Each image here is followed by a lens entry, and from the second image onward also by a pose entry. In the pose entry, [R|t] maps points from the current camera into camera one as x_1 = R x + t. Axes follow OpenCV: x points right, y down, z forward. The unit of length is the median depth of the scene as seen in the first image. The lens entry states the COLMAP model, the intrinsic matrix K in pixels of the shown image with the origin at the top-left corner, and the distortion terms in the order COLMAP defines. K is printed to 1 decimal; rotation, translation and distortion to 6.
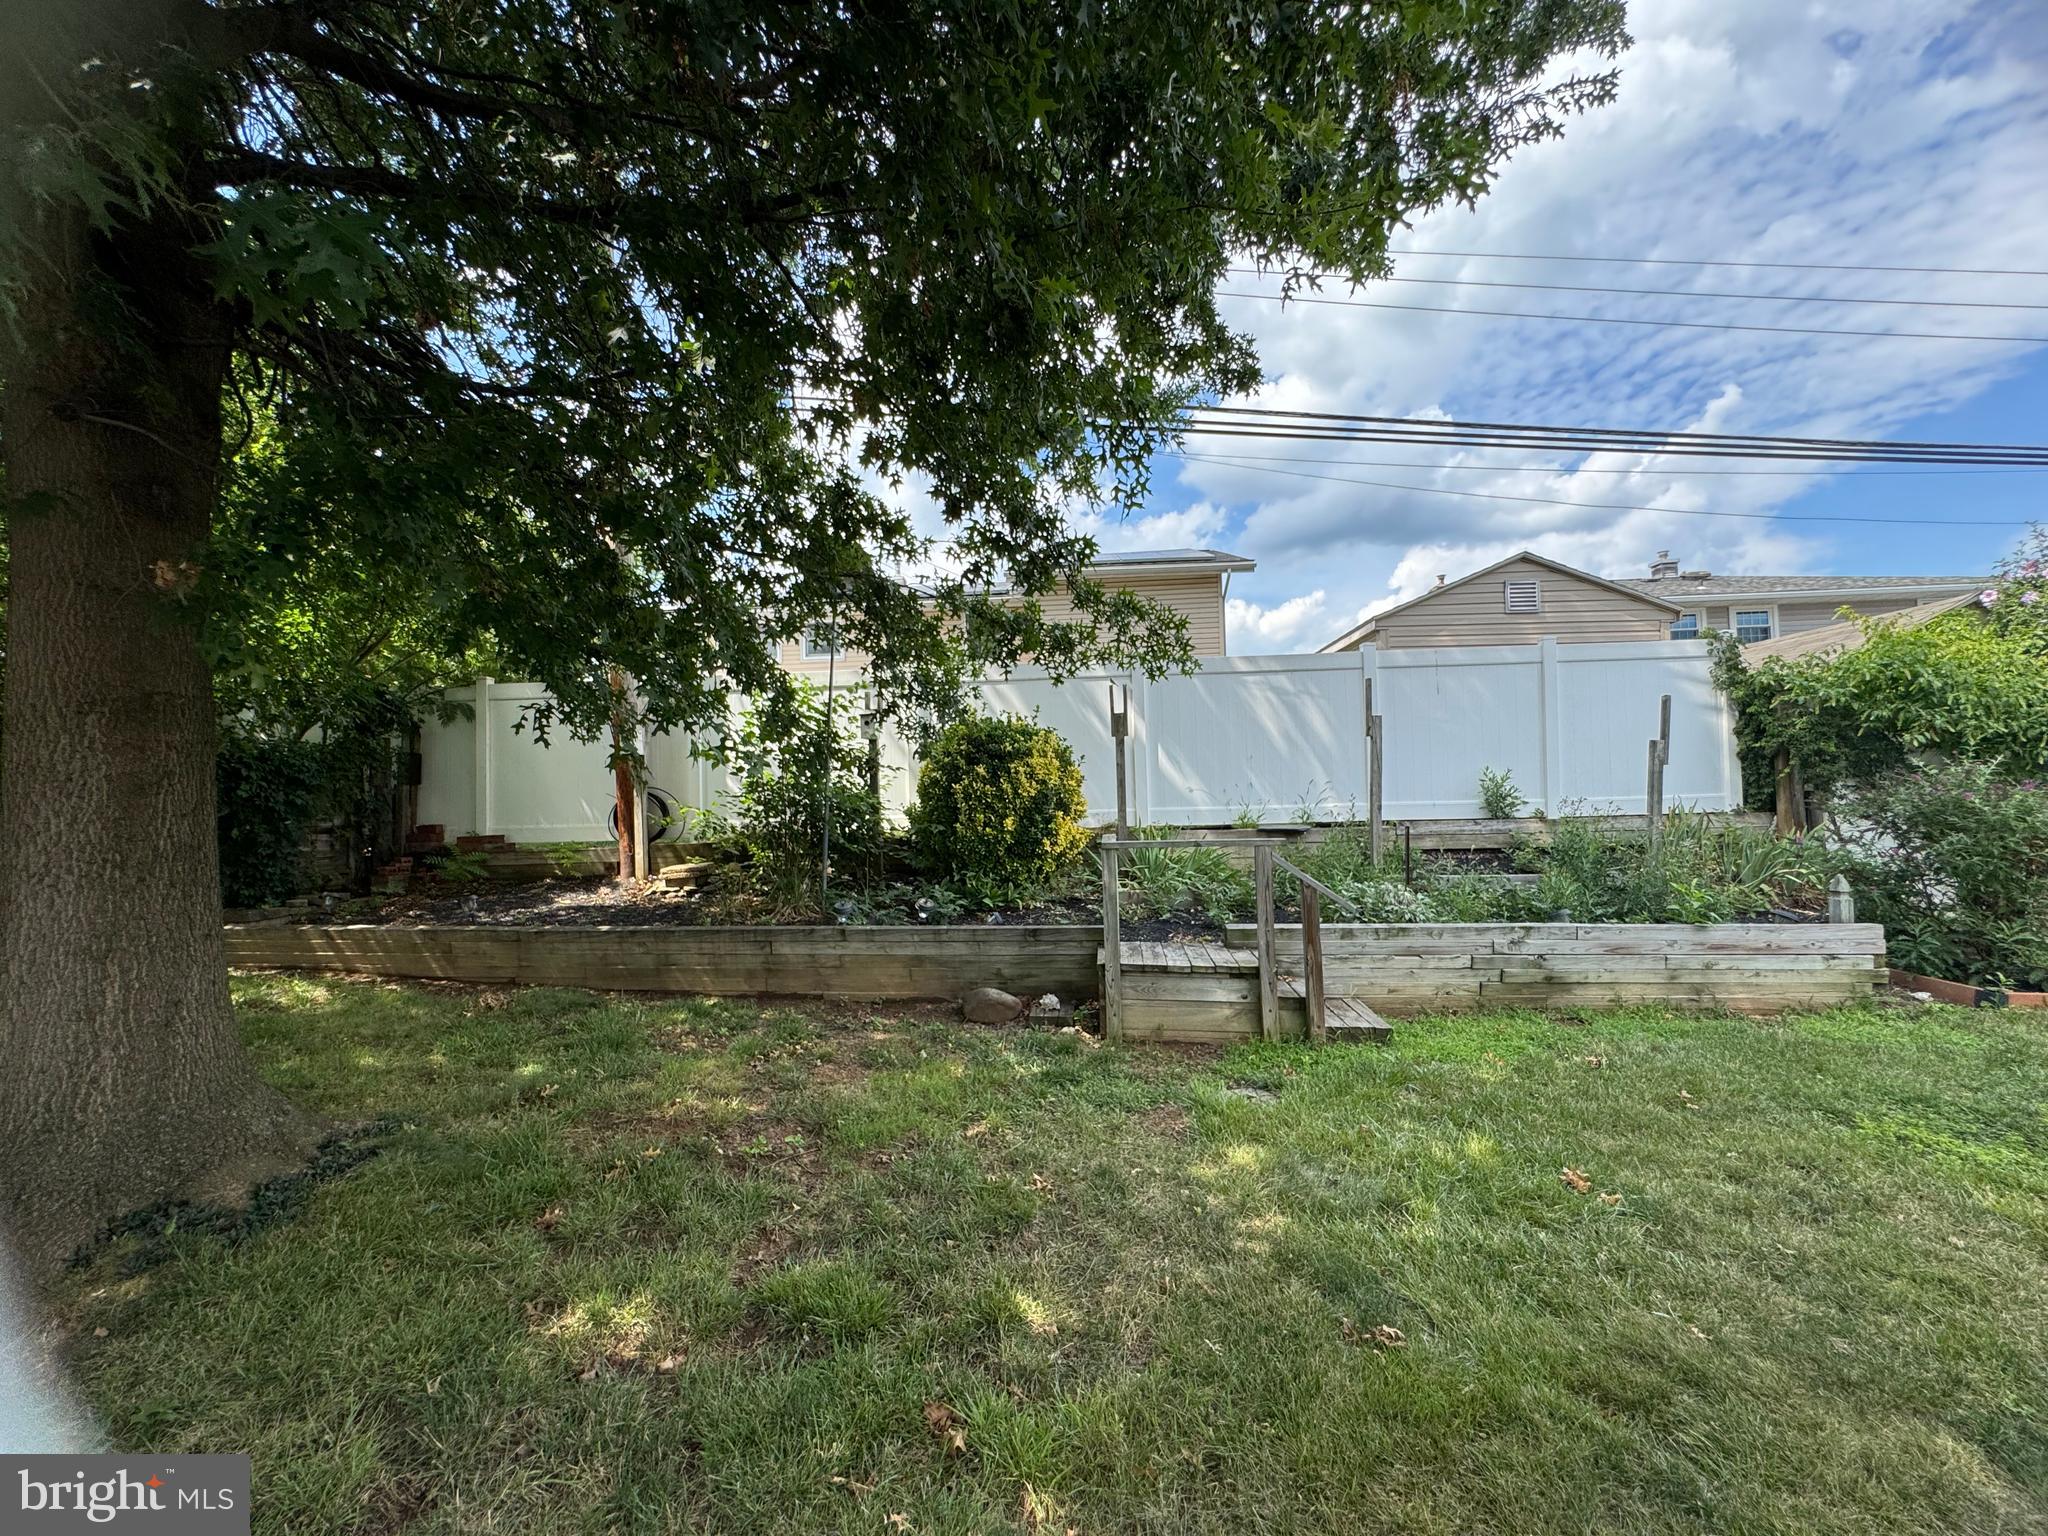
lens RADIAL K [[824.0, 0, 1026.3], [0, 824.0, 772.6], [0, 0, 1]] dist [-0.002039, -0.000192]
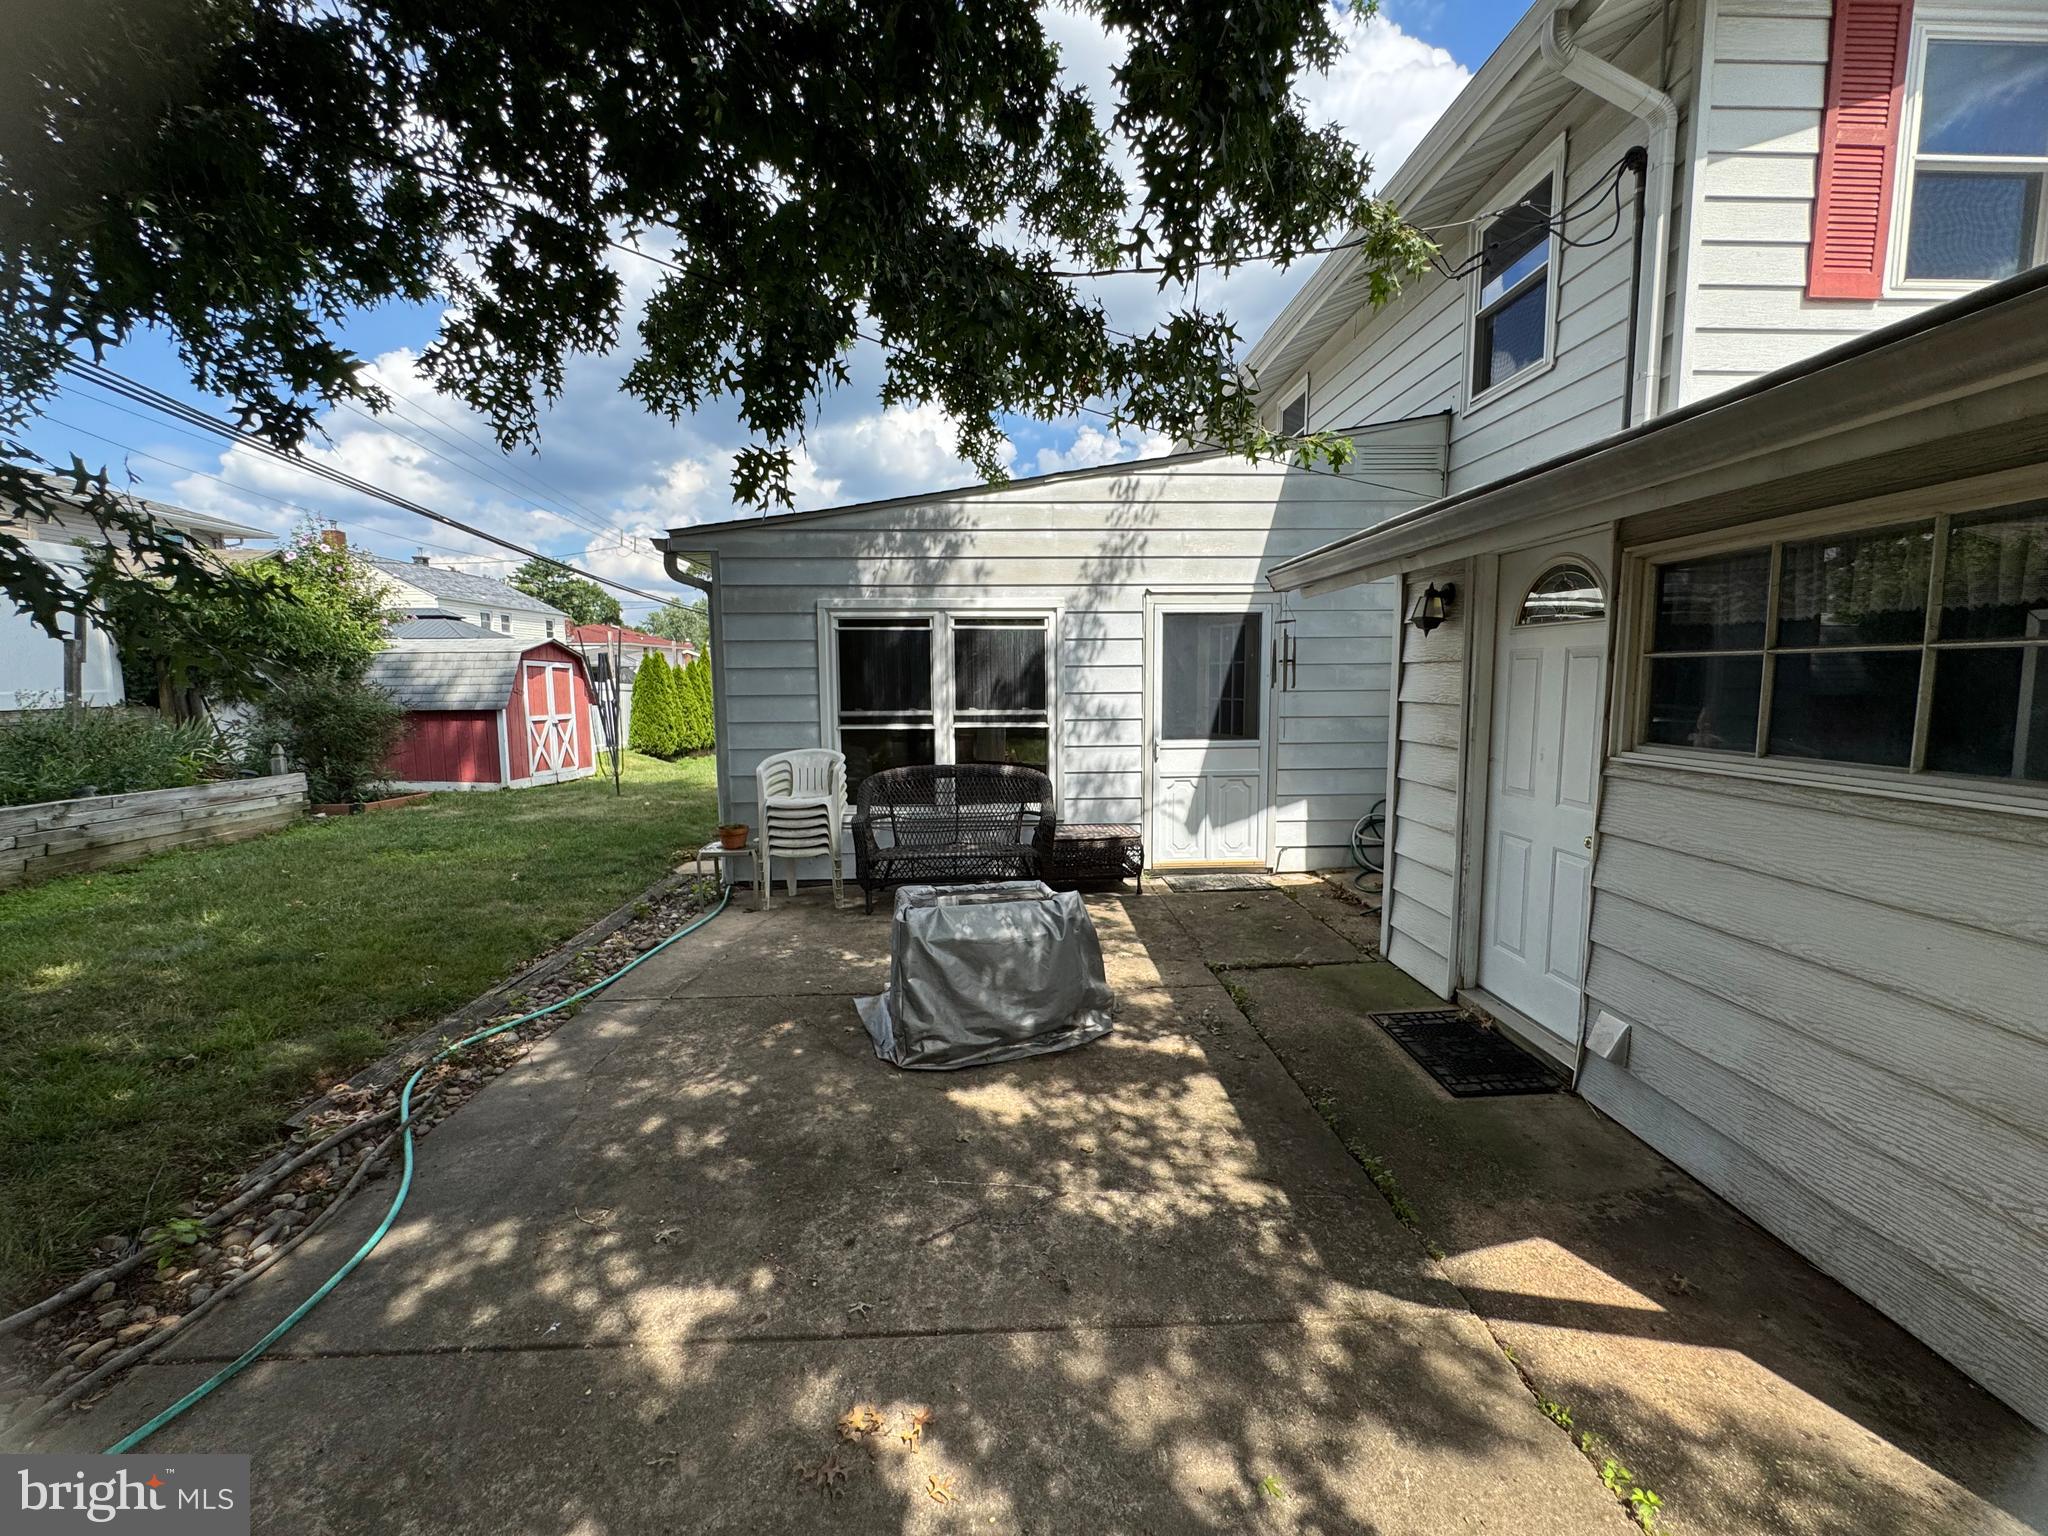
lens RADIAL K [[824.0, 0, 1026.3], [0, 824.0, 767.4], [0, 0, 1]] dist [-0.002039, -0.000192]
pose [[-0.129803, -0.080237, 0.988288, -0.677467], [-0.027101, 0.996635, 0.077355, 0.015667], [-0.991169, -0.016742, -0.131541, -0.157824]]
